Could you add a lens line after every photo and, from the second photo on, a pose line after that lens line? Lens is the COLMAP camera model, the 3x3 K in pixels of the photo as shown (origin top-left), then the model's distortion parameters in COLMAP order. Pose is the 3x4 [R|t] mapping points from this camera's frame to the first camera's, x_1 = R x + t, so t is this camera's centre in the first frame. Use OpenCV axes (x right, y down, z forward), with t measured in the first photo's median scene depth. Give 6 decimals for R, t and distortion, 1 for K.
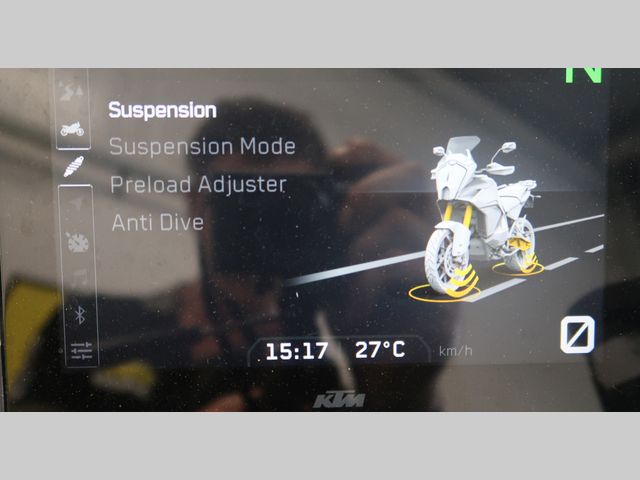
lens RADIAL K [[397.8, 0, 320.7], [0, 397.8, 258.8], [0, 0, 1]] dist [-0.004801, -0.000292]
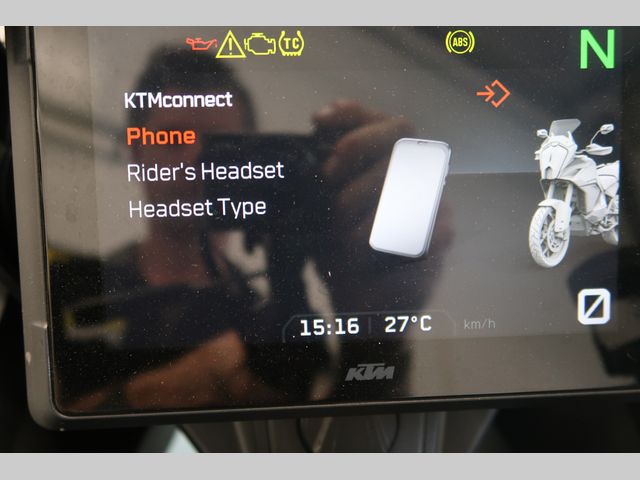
lens RADIAL K [[378.2, 0, 320.0], [0, 378.2, 240.0], [0, 0, 1]] dist [-0.000940, -0.000399]
pose [[0.999827, -0.016895, 0.007789, -0.304788], [0.016897, 0.999857, -0.000148, 0.004139], [-0.007785, 0.000280, 0.999970, -0.007013]]
